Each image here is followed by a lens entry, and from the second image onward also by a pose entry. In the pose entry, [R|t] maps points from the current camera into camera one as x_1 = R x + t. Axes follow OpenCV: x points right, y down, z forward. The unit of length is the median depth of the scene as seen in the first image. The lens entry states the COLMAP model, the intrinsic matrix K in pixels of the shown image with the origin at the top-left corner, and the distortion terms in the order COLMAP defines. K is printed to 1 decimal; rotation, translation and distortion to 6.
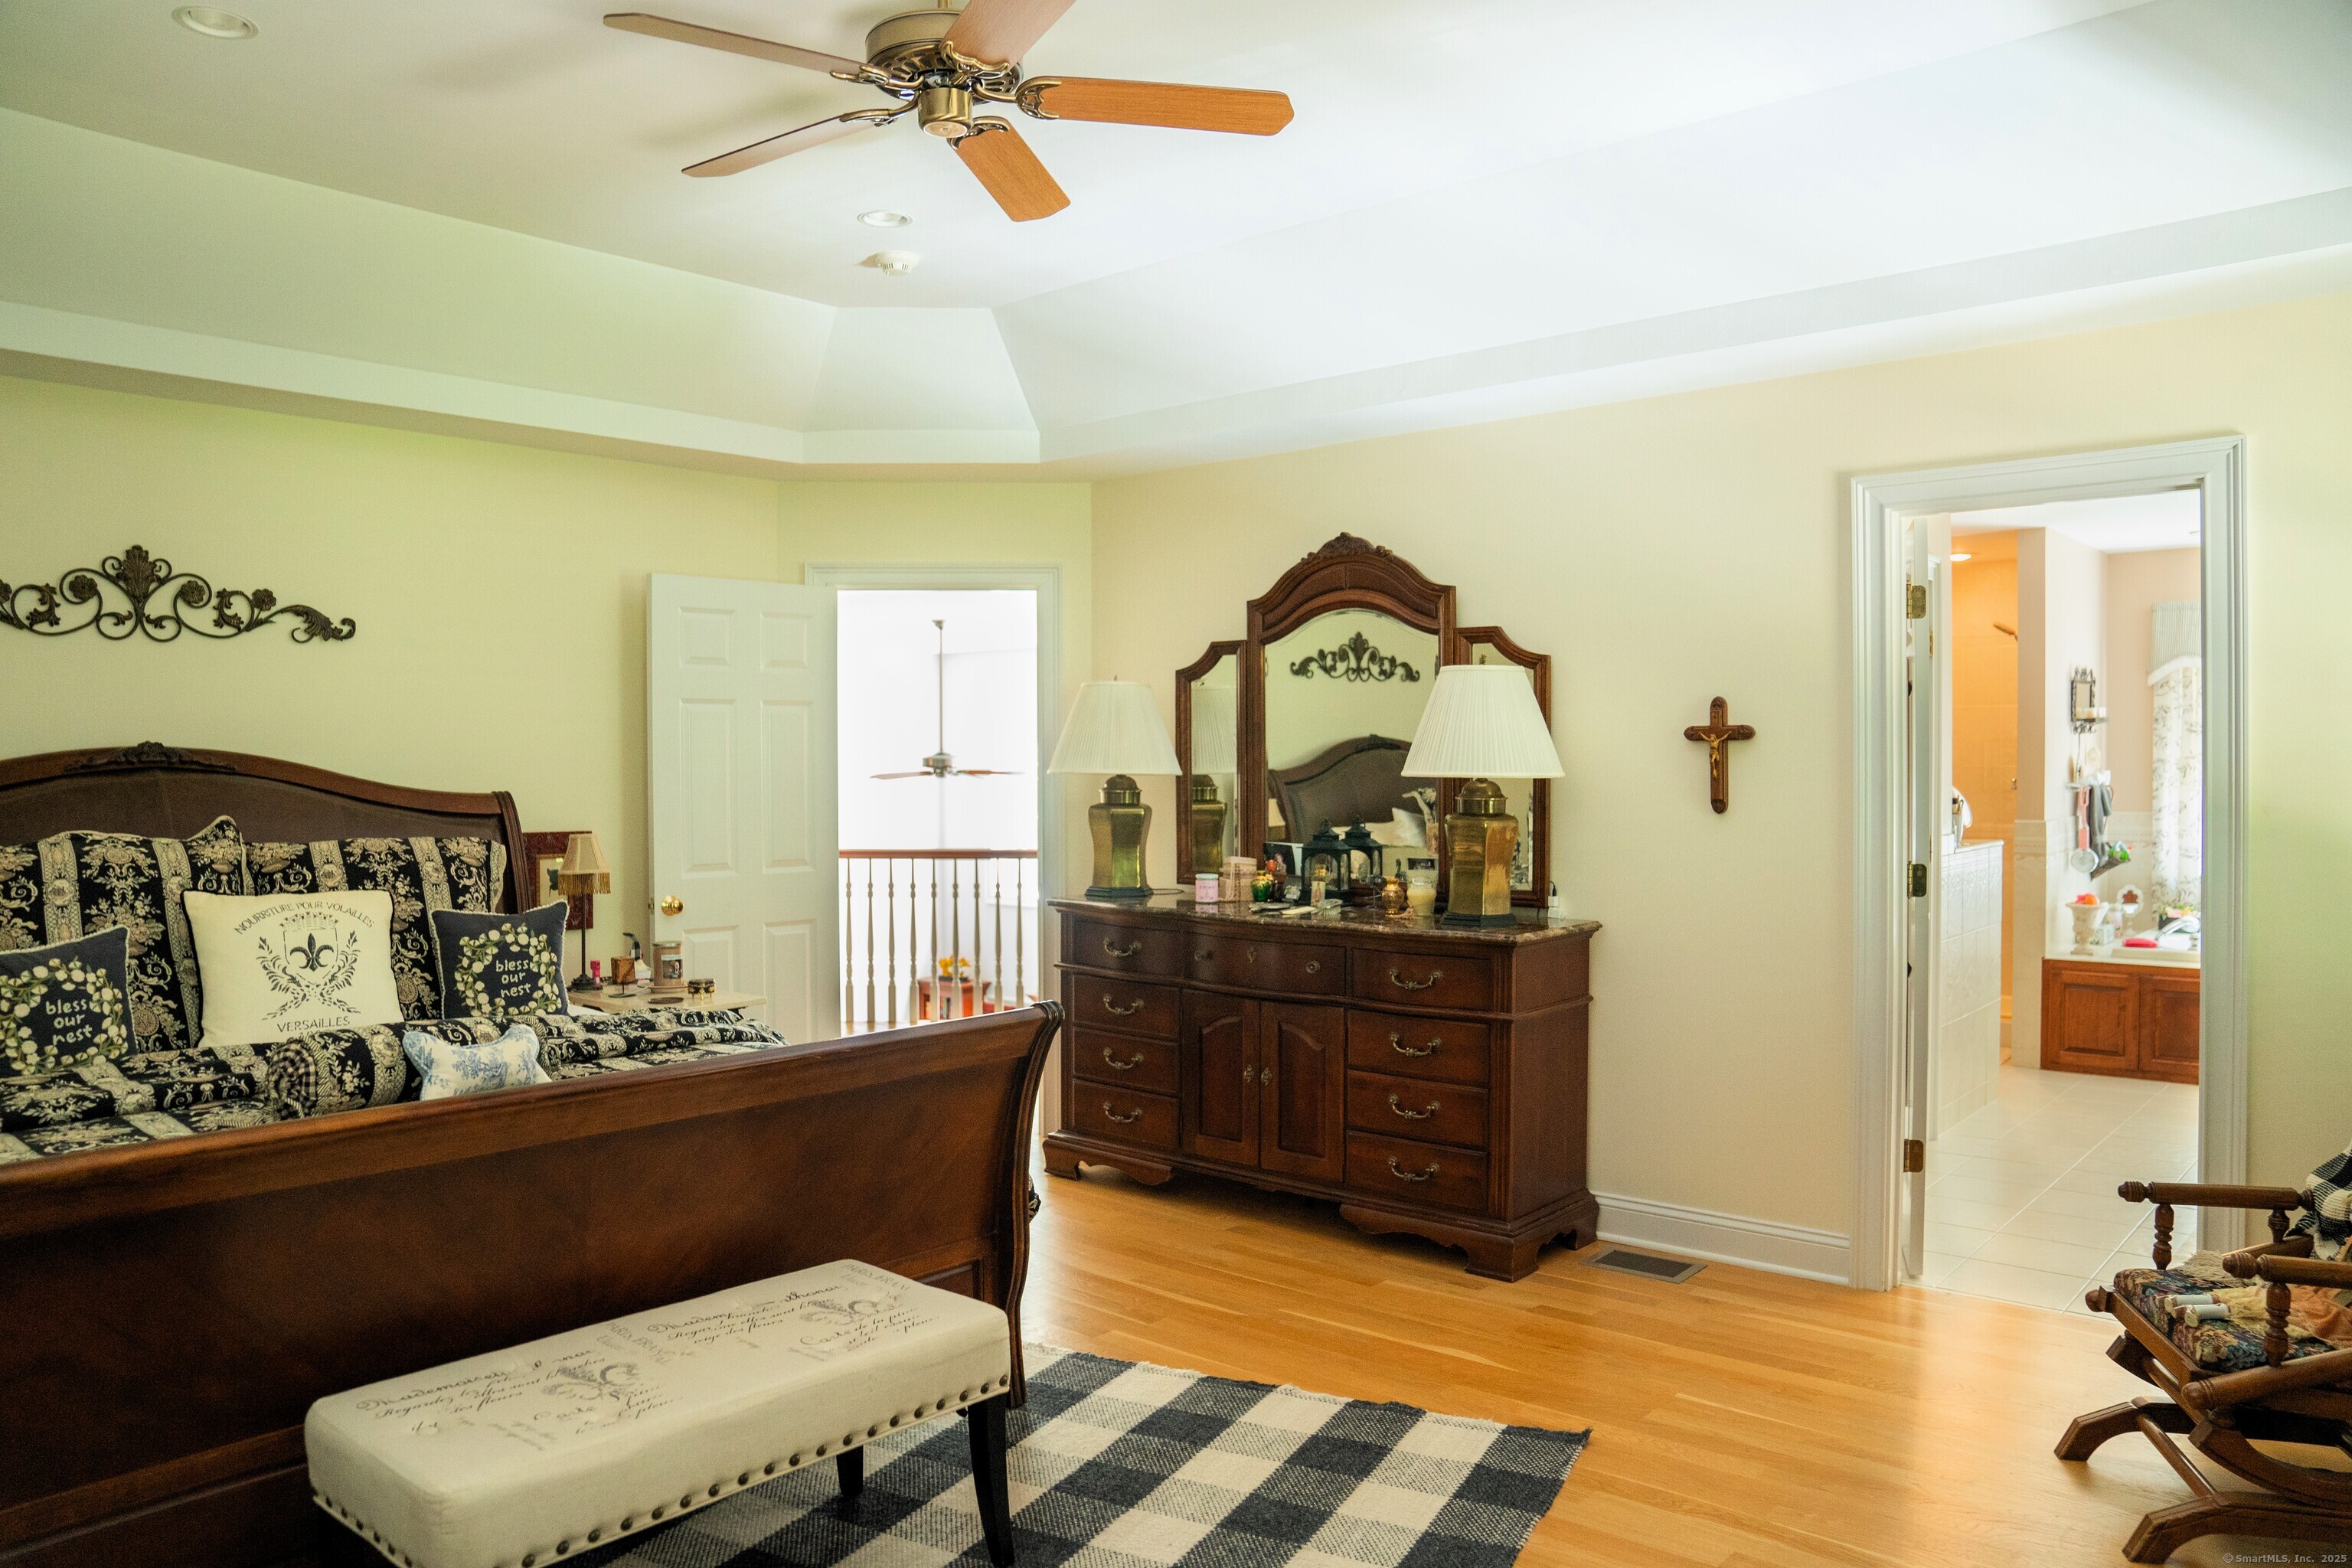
lens RADIAL K [[1630.9, 0, 1147.8], [0, 1630.9, 794.8], [0, 0, 1]] dist [-0.145426, 0.114778]
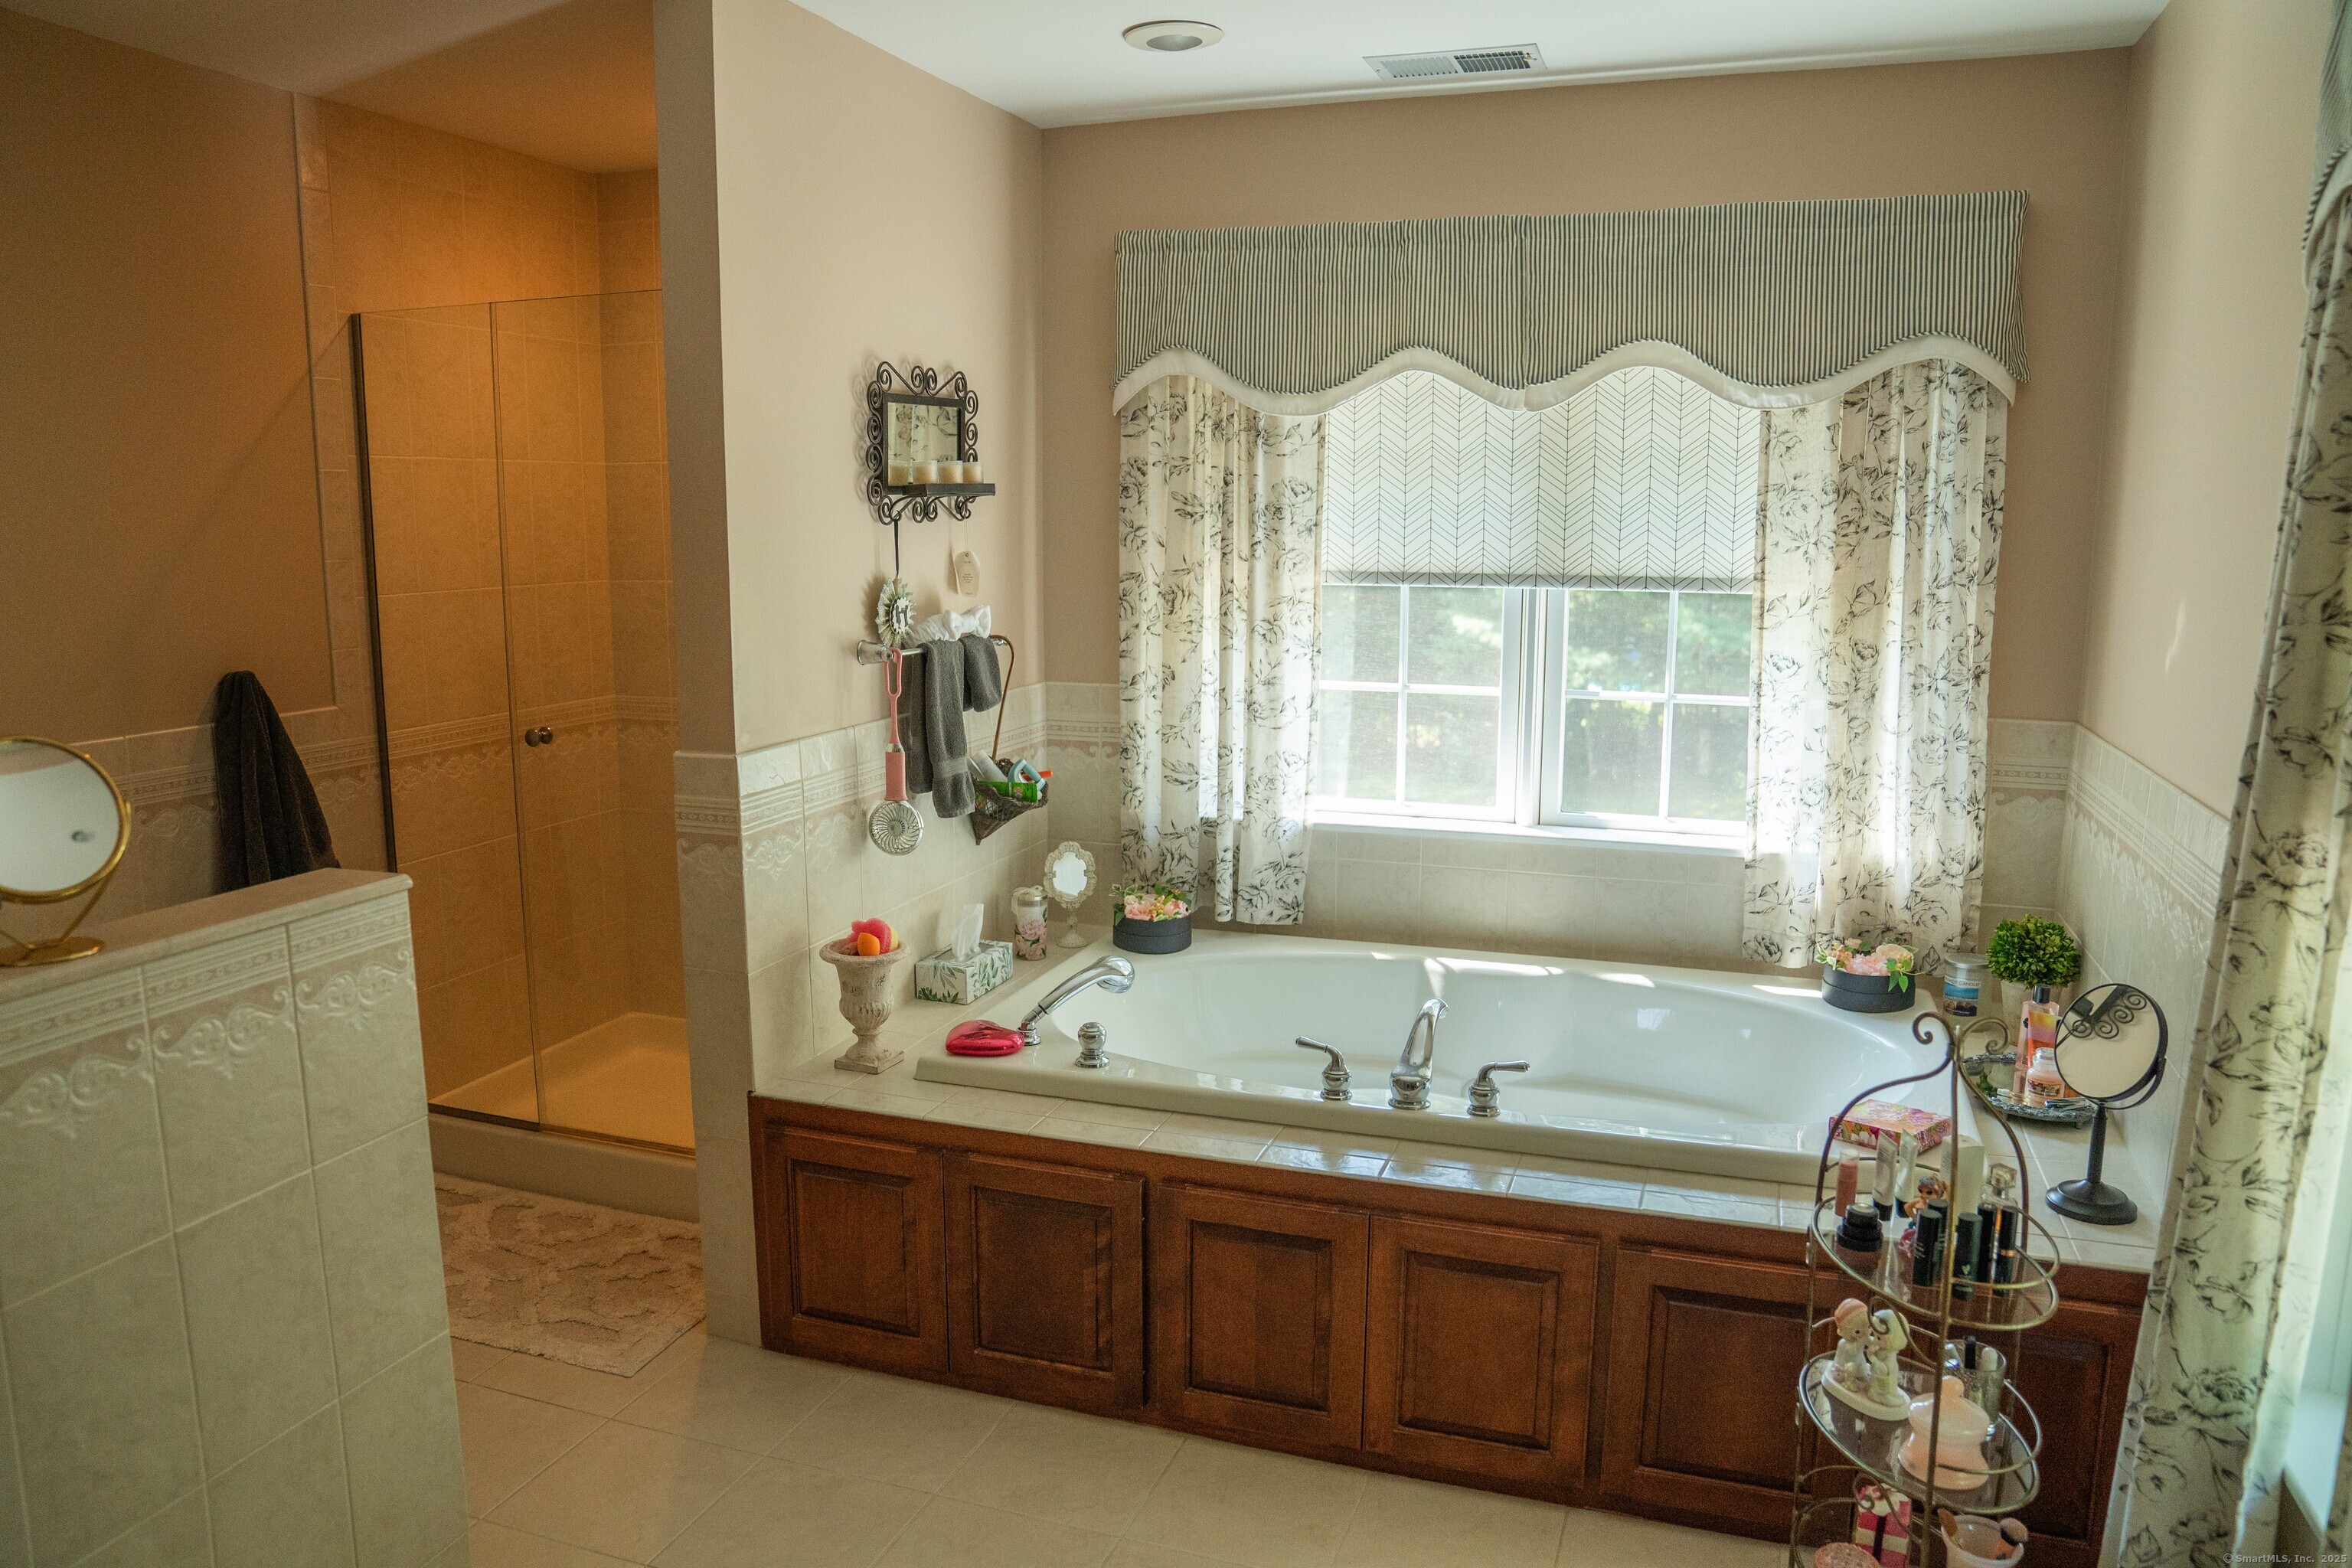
lens RADIAL K [[1630.9, 0, 1147.8], [0, 1630.9, 794.8], [0, 0, 1]] dist [-0.145426, 0.114778]
pose [[0.930726, -0.059561, 0.360836, 0.506759], [0.005494, 0.988815, 0.149048, -0.031983], [-0.365677, -0.136740, 0.920642, 0.579164]]
